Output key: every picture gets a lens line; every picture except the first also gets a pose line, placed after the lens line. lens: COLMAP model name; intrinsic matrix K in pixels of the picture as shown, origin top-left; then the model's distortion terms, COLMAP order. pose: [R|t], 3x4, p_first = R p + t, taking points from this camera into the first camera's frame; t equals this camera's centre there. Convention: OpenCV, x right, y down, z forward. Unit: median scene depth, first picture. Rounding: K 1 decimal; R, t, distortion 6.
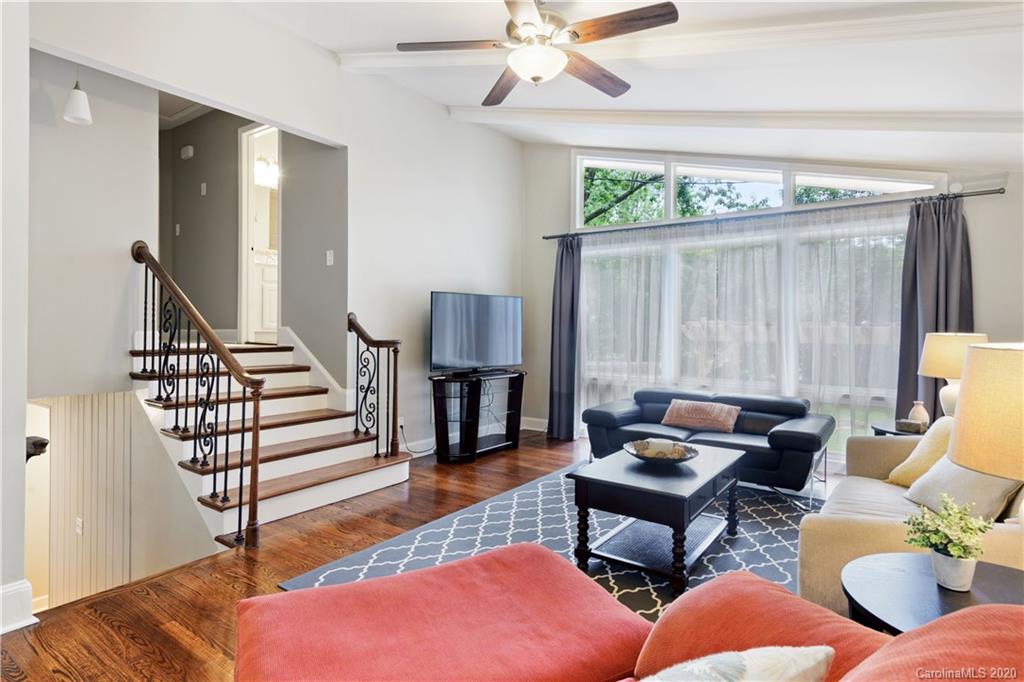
lens RADIAL K [[545.6, 0, 511.5], [0, 545.6, 332.3], [0, 0, 1]] dist [0.007476, 0.000371]
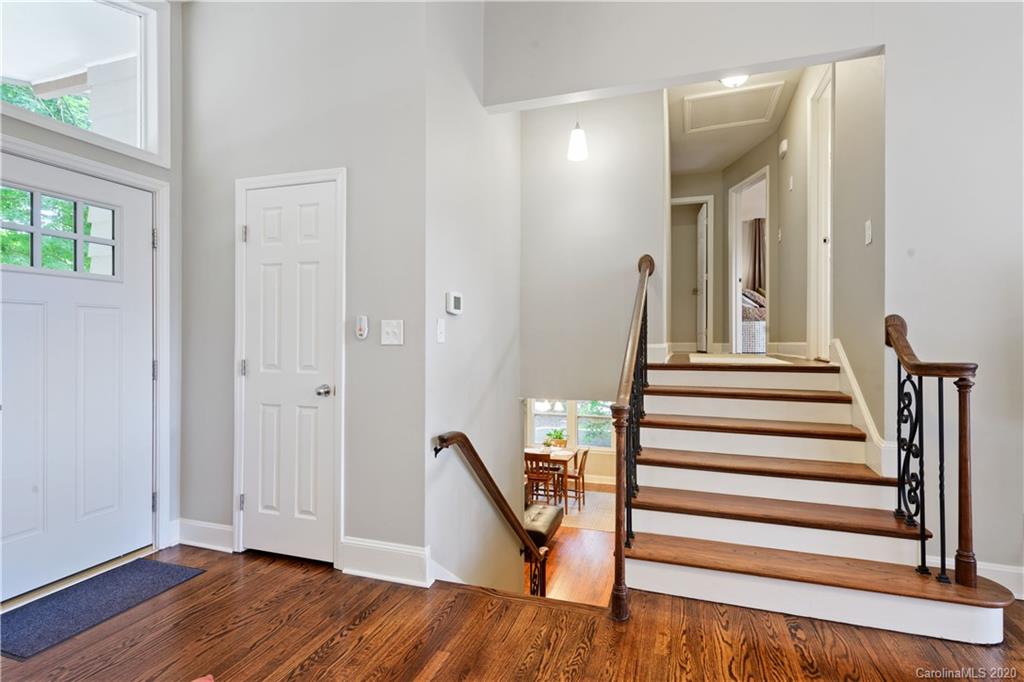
lens RADIAL K [[512.0, 0, 511.6], [0, 512.0, 341.3], [0, 0, 1]] dist [0.004045, -0.000108]
pose [[0.296397, 0.001047, -0.955064, 0.127892], [-0.010481, 0.999943, -0.002157, -0.001434], [0.955007, 0.010650, 0.296391, 0.438519]]
